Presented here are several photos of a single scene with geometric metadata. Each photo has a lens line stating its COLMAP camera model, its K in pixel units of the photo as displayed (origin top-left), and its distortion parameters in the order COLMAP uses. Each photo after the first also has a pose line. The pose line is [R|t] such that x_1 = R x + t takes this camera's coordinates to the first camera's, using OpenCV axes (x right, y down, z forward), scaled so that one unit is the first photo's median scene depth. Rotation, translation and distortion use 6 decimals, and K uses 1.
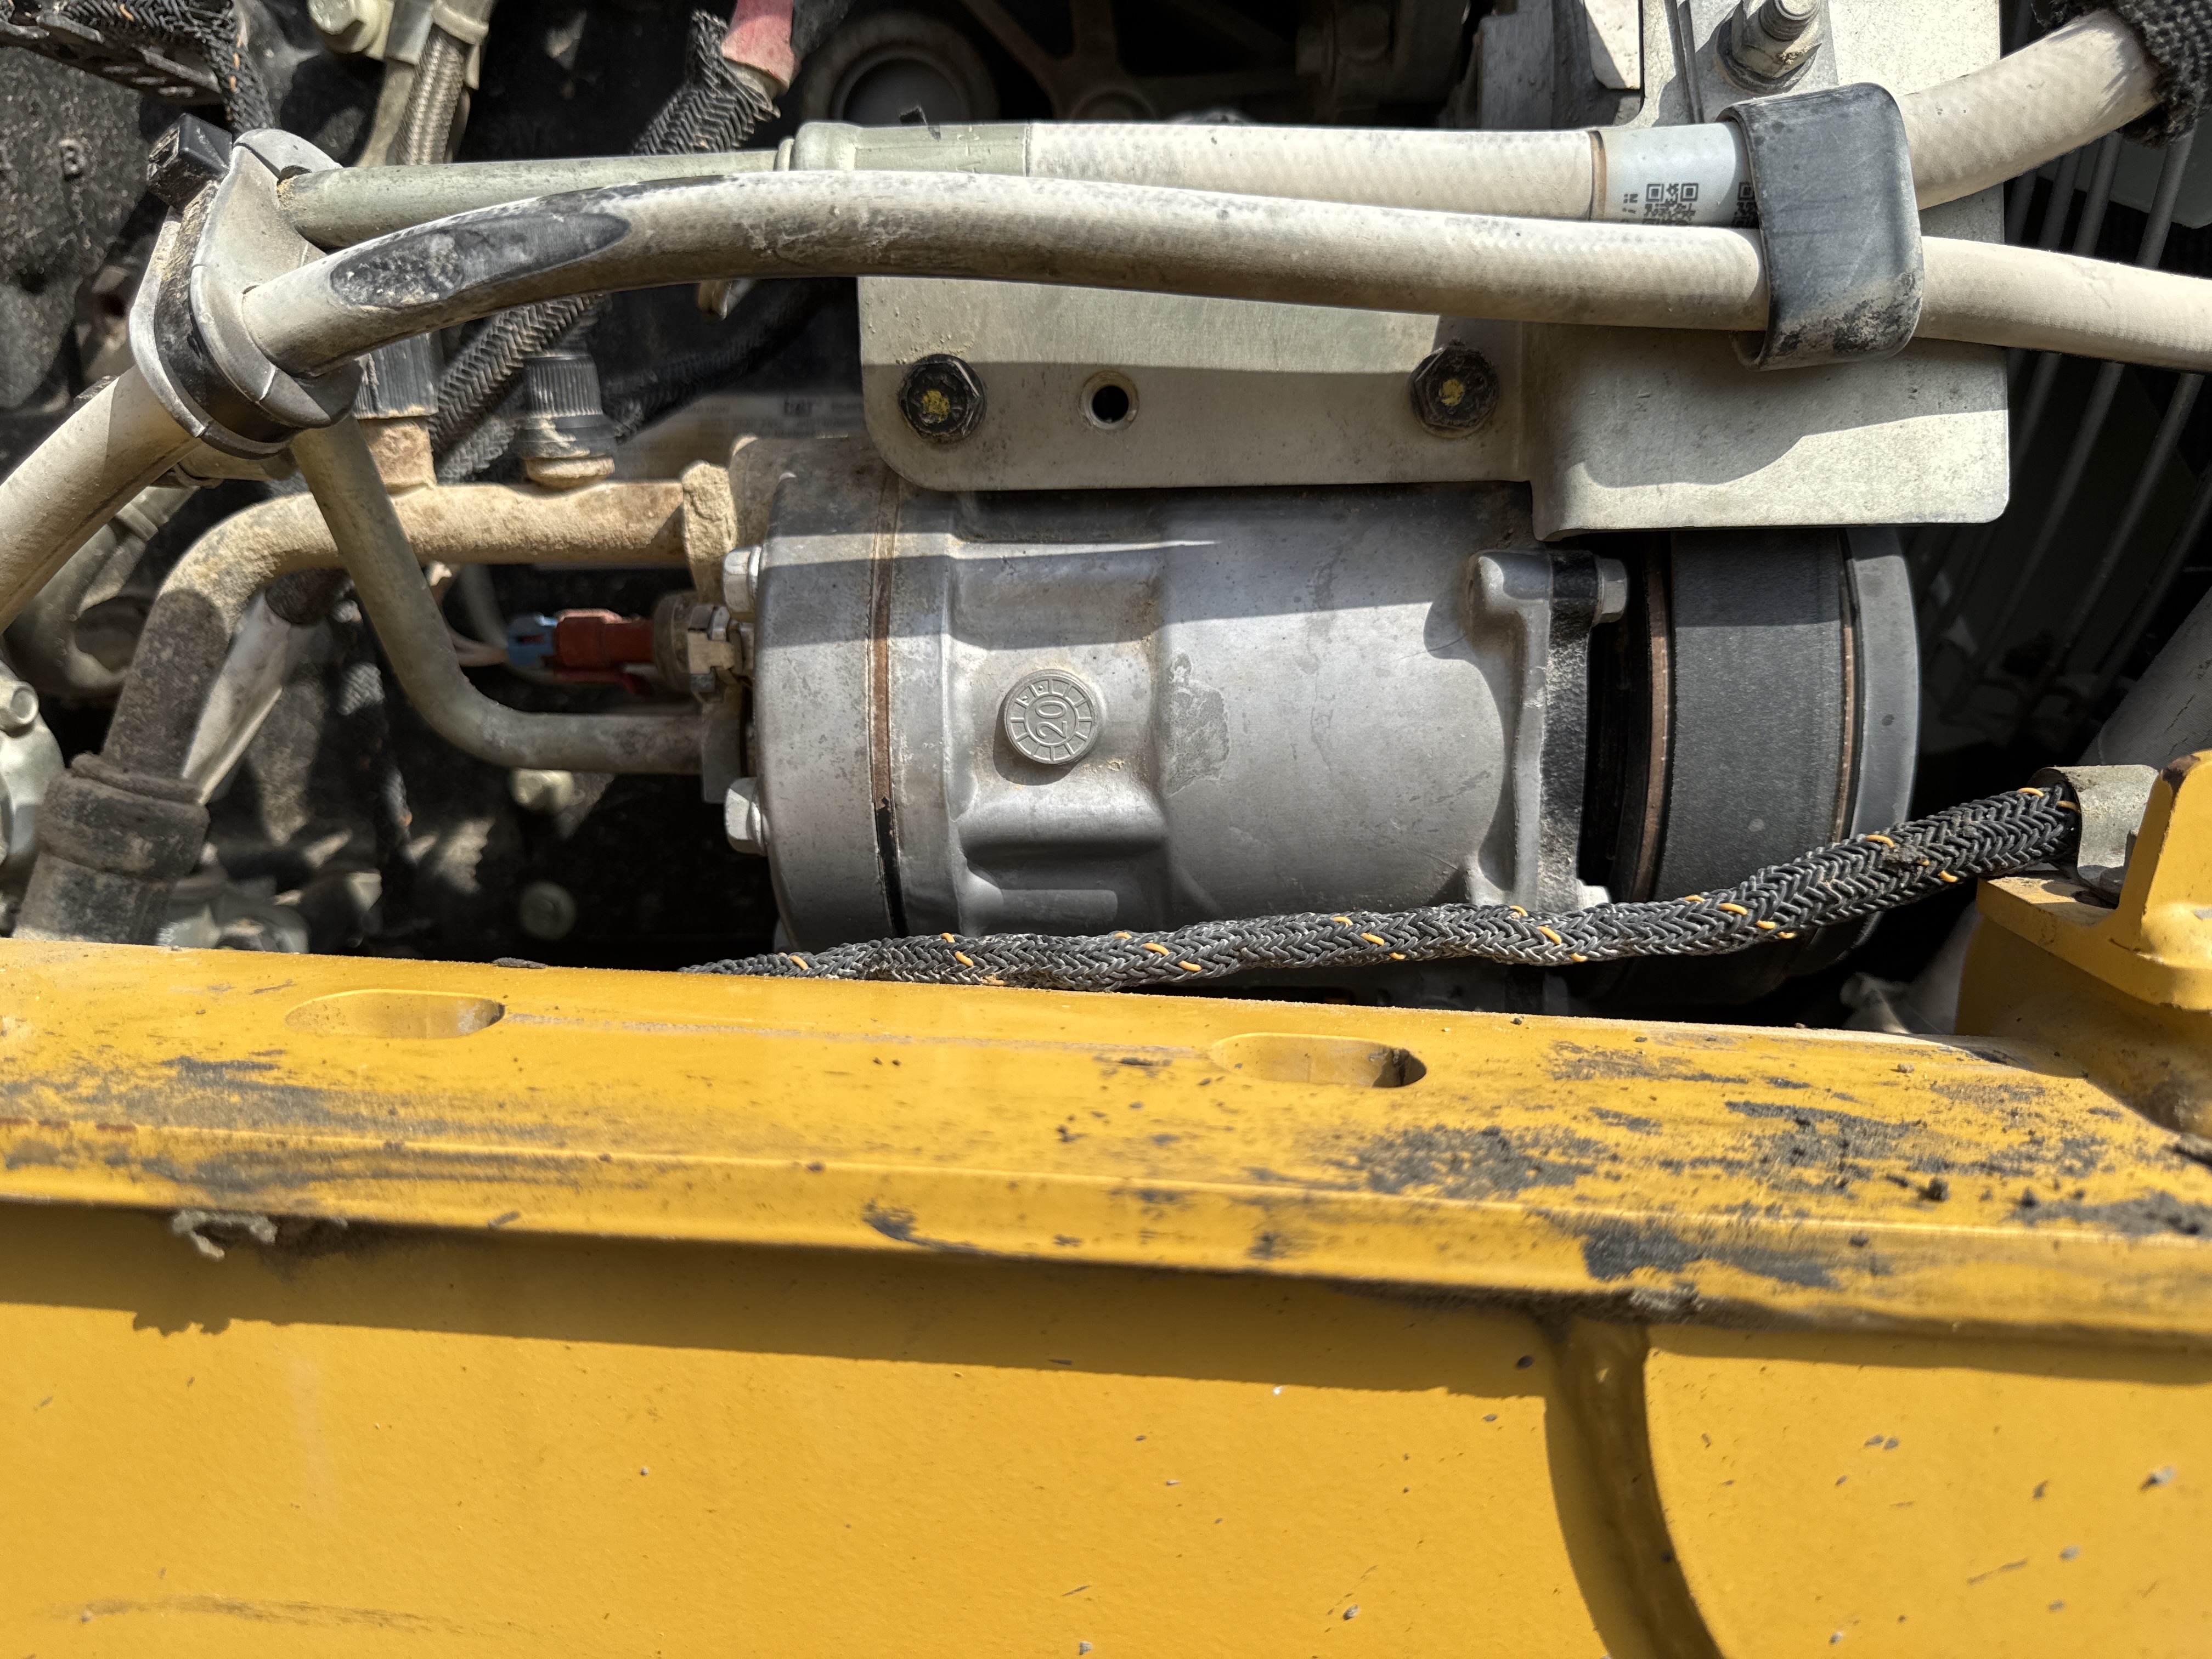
lens RADIAL K [[1708.1, 0, 1106.4], [0, 1708.1, 829.8], [0, 0, 1]] dist [0.000433, -0.018271]
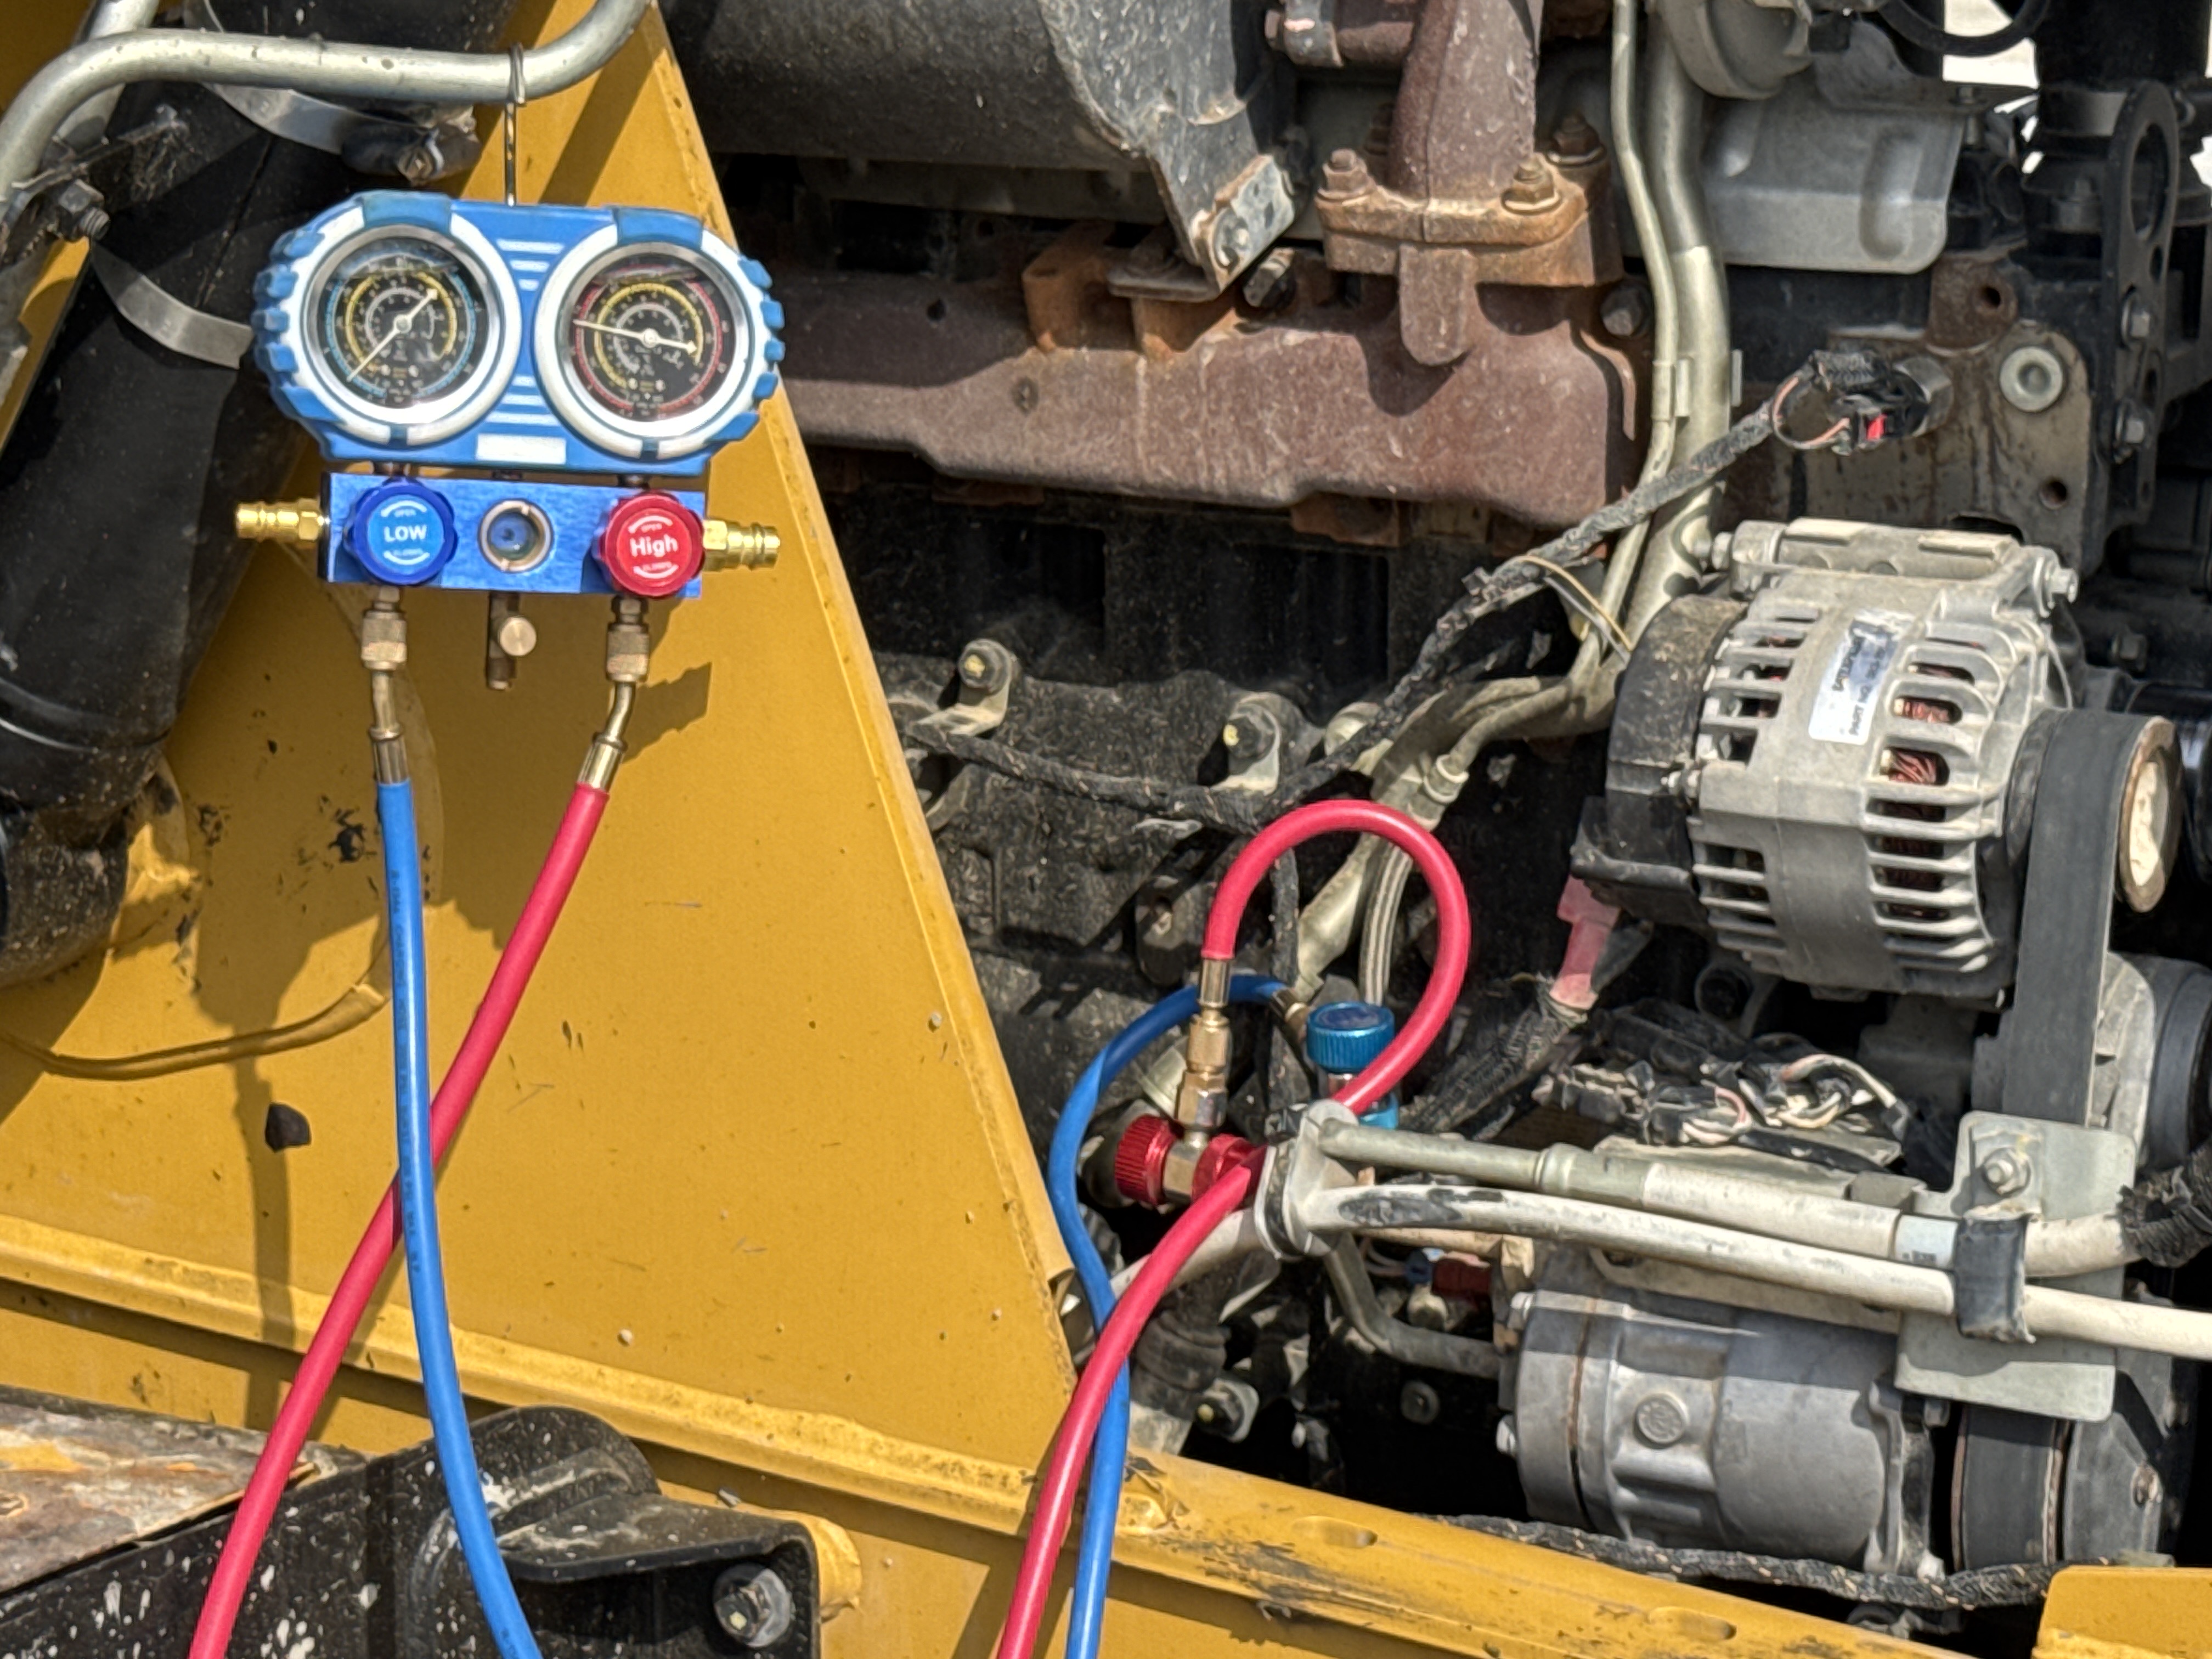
lens RADIAL K [[5283.0, 0, 1105.6], [0, 5283.0, 830.2], [0, 0, 1]] dist [0.245074, 0.000000]
pose [[0.913492, 0.123990, -0.387504, 1.631813], [-0.105006, 0.992014, 0.069876, -1.075894], [0.393074, -0.023141, 0.919216, -4.722107]]
